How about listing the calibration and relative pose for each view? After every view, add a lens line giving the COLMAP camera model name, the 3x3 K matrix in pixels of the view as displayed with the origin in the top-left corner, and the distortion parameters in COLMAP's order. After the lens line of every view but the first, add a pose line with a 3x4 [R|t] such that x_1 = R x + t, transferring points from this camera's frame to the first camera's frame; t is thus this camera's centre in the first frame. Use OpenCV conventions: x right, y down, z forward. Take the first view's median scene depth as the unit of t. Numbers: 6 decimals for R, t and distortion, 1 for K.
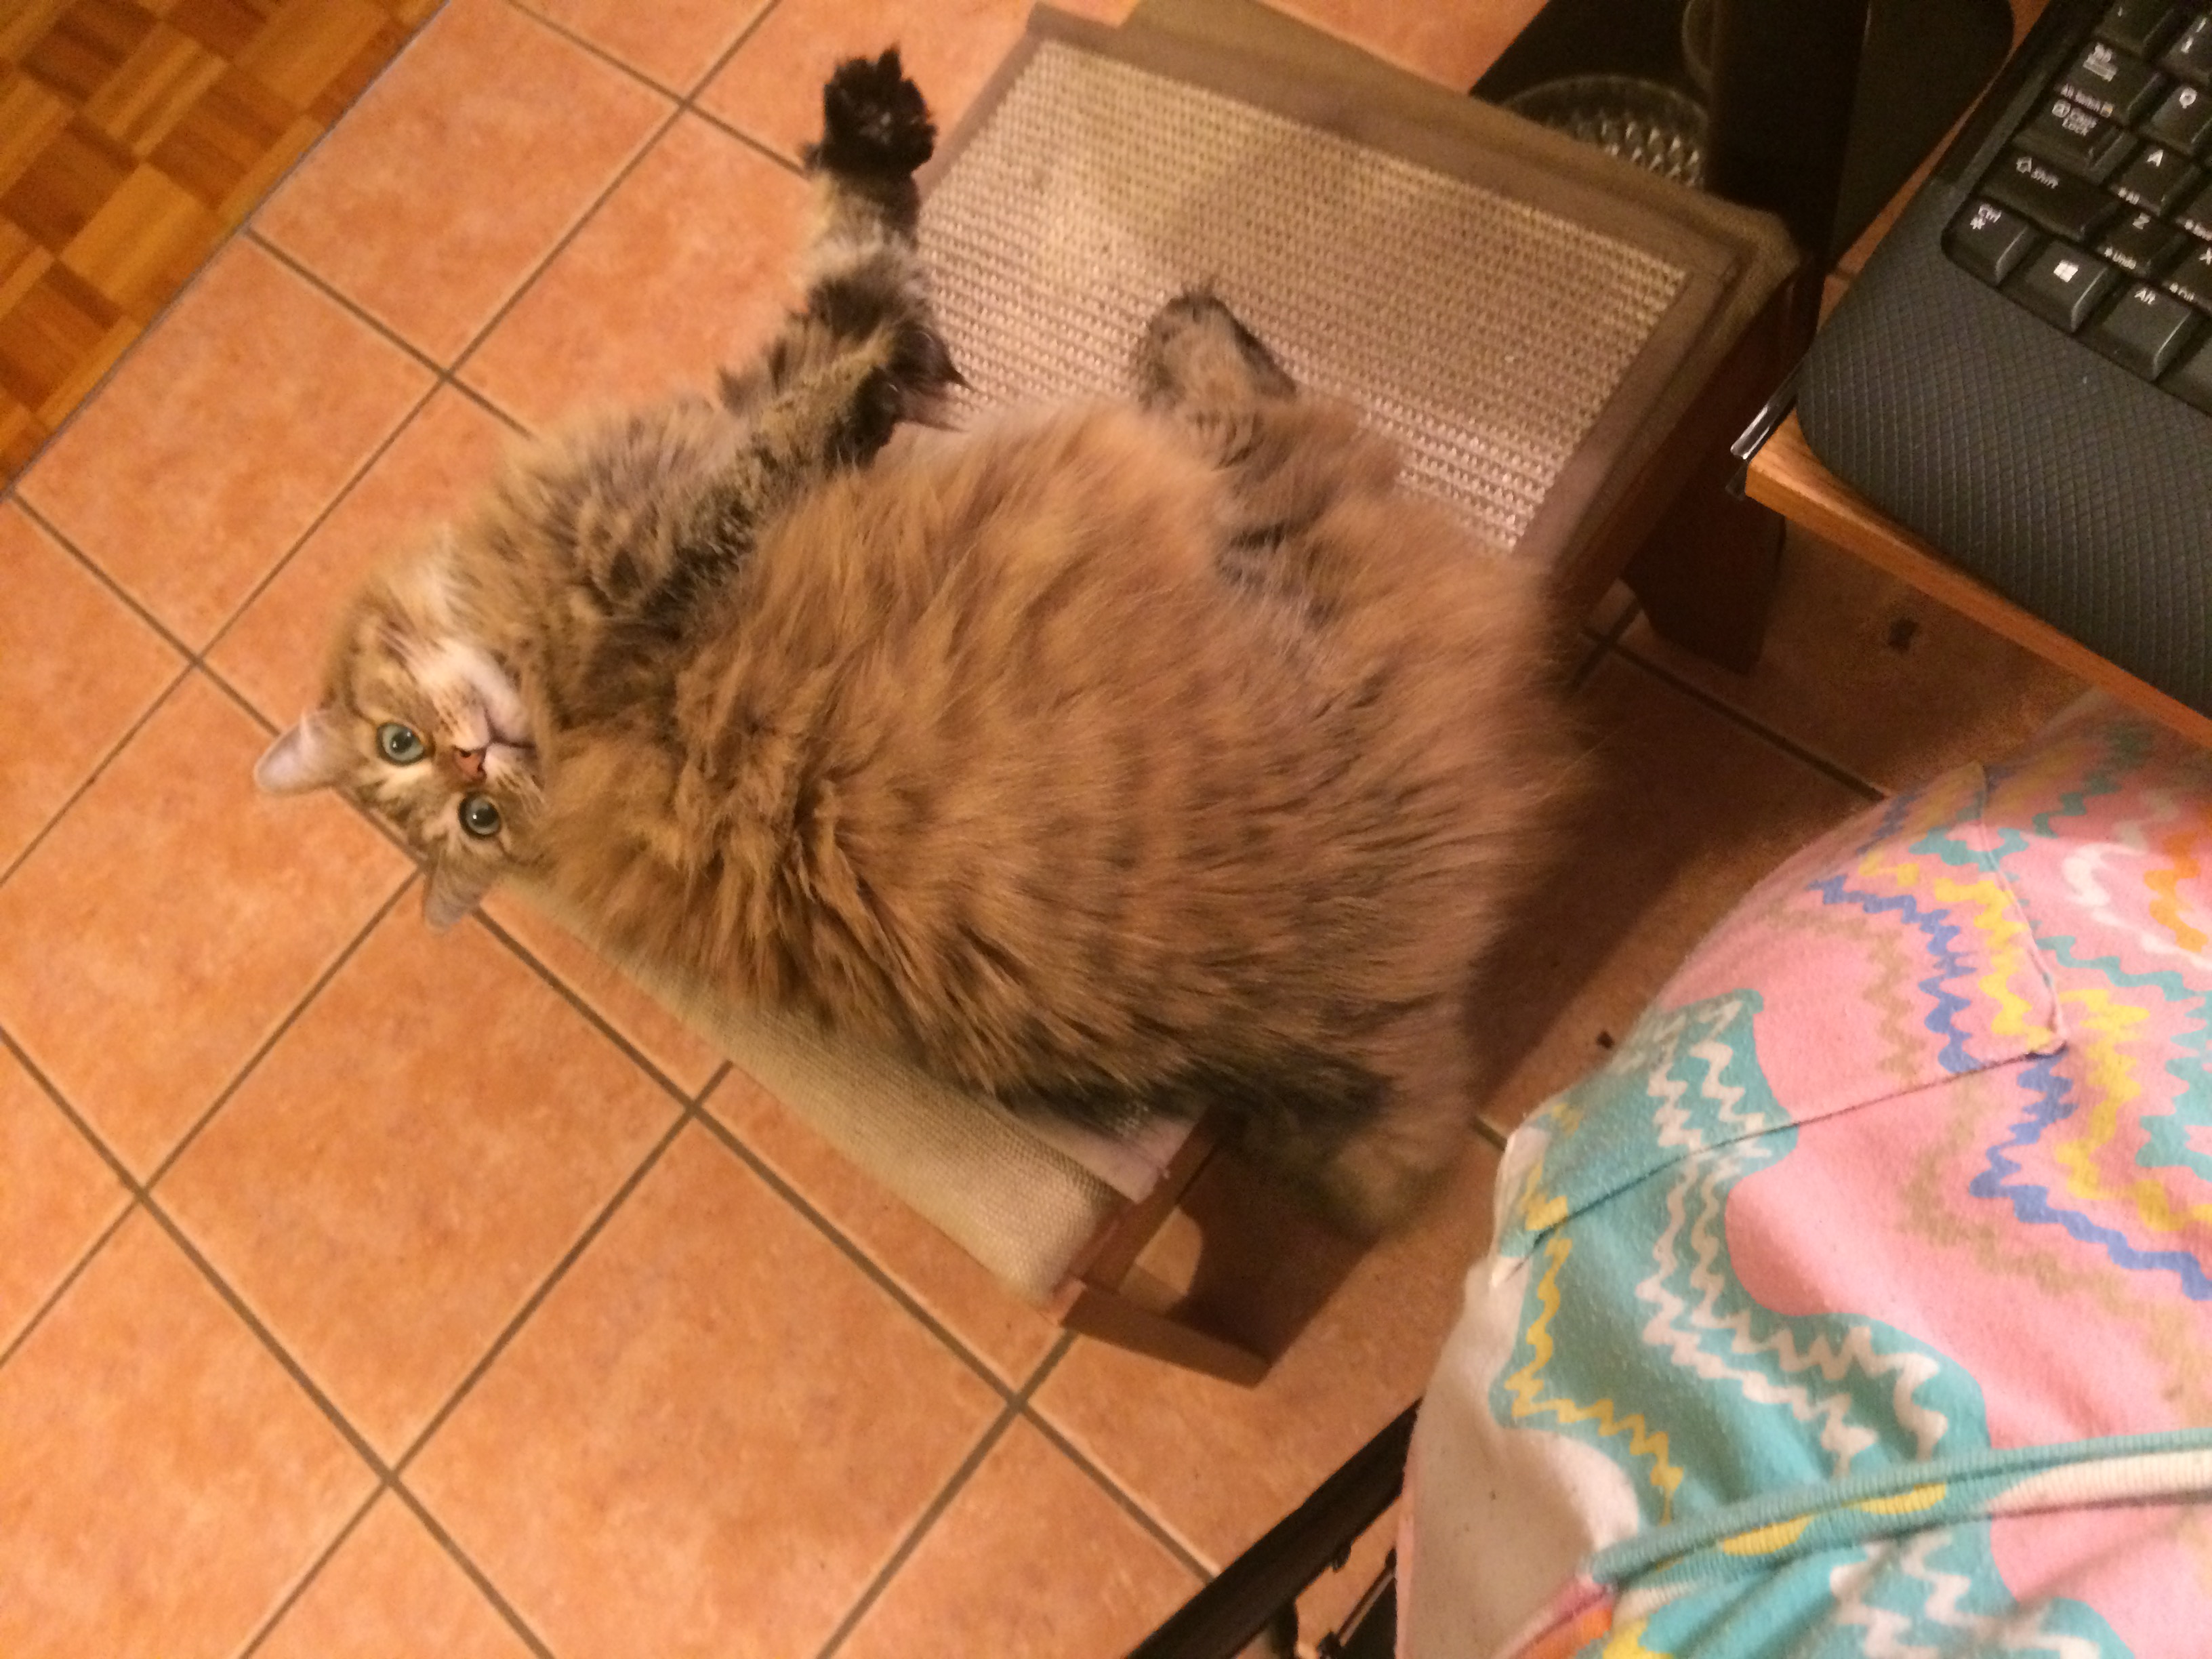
lens RADIAL K [[1859.3, 0, 1106.0], [0, 1859.3, 829.5], [0, 0, 1]] dist [0.050882, -0.066495]
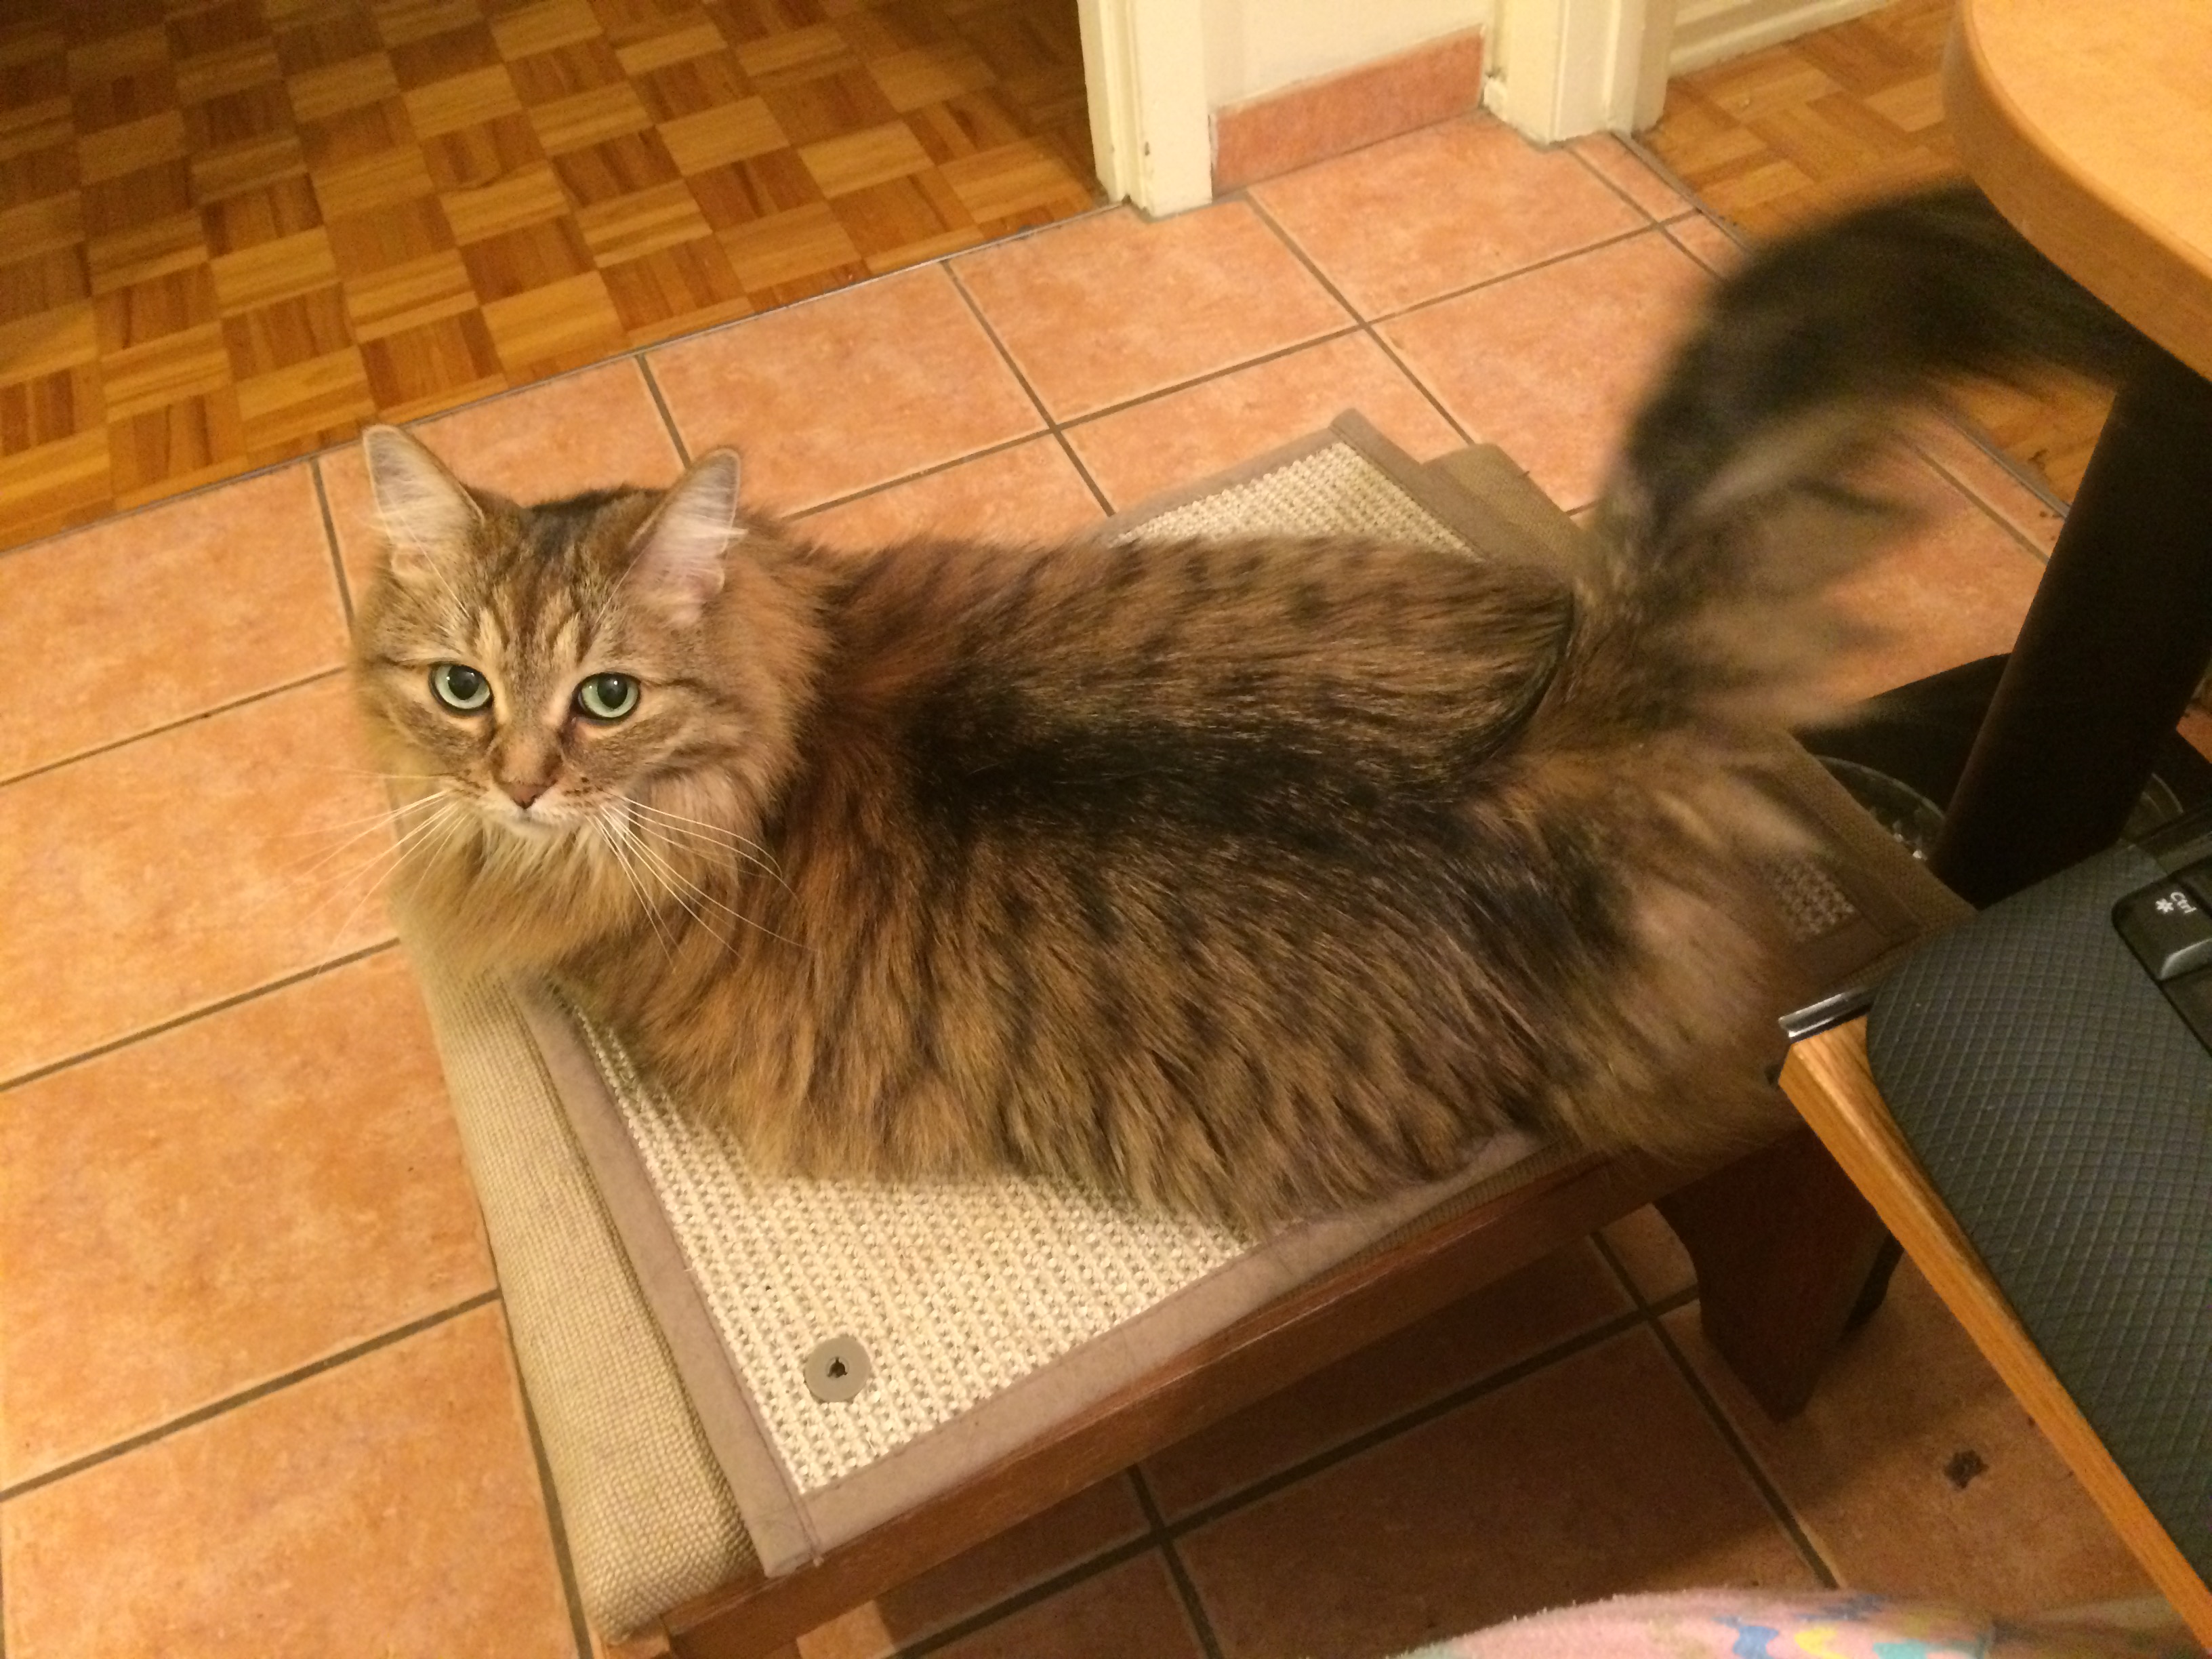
lens RADIAL K [[1840.6, 0, 1106.0], [0, 1840.6, 829.5], [0, 0, 1]] dist [0.091609, -0.138701]
pose [[0.878541, 0.451894, -0.154781, 0.068034], [-0.476621, 0.850746, -0.221502, 0.019014], [0.031584, 0.268371, 0.962798, 0.077484]]
